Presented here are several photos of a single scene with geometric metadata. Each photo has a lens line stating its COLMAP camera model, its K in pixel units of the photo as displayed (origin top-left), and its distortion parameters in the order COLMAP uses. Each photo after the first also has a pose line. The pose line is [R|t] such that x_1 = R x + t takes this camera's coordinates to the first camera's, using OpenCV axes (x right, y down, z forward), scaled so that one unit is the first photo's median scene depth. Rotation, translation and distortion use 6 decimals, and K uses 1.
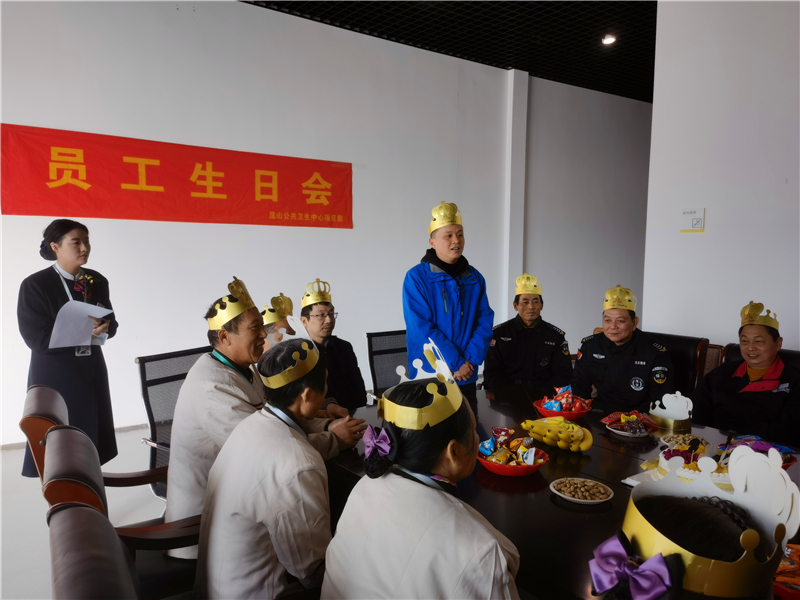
lens RADIAL K [[639.7, 0, 400.0], [0, 639.7, 300.0], [0, 0, 1]] dist [0.085032, 0.006070]
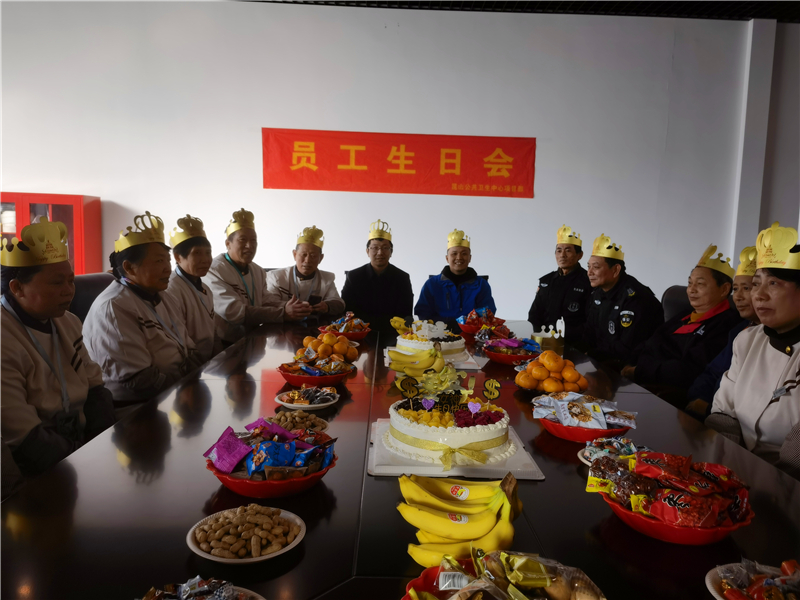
lens RADIAL K [[671.7, 0, 400.0], [0, 671.7, 300.0], [0, 0, 1]] dist [0.026331, 0.012007]
pose [[0.800132, 0.069192, -0.595820, 0.495885], [-0.073439, 0.997152, 0.017176, 0.064018], [0.595311, 0.030014, 0.802935, -0.039073]]
